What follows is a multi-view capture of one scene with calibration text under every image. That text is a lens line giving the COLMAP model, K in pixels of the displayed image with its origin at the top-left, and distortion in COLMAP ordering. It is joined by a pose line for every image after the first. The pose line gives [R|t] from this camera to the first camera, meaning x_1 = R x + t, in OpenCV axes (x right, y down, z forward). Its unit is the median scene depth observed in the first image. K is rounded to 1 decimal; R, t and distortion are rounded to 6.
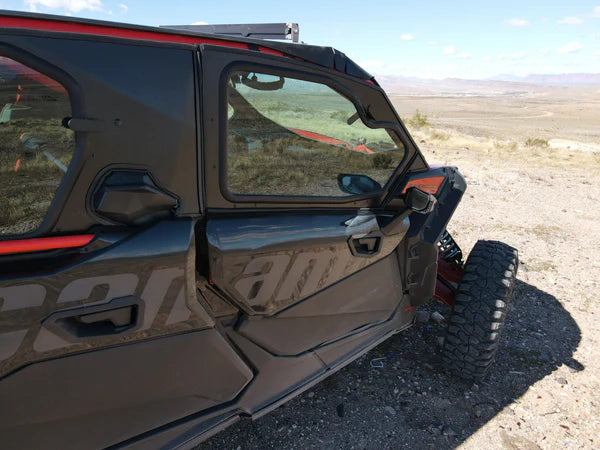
lens RADIAL K [[427.2, 0, 300.0], [0, 427.2, 225.0], [0, 0, 1]] dist [-0.001621, -0.001669]
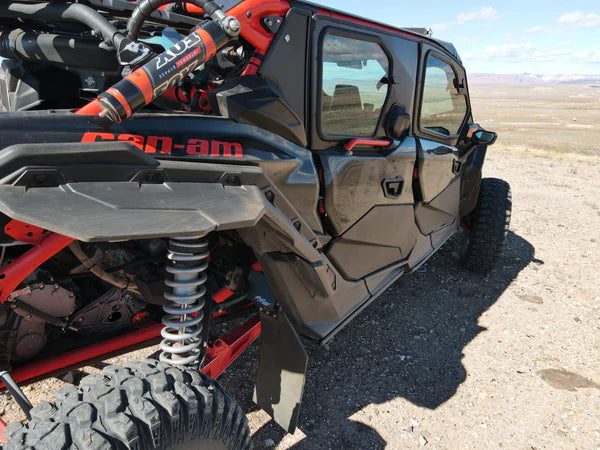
lens RADIAL K [[447.1, 0, 300.0], [0, 447.1, 225.0], [0, 0, 1]] dist [-0.002121, 0.001836]
pose [[0.967614, -0.064483, 0.244058, -0.705702], [0.064279, 0.997893, 0.008808, 0.181068], [-0.244112, 0.007165, 0.969721, -0.409742]]
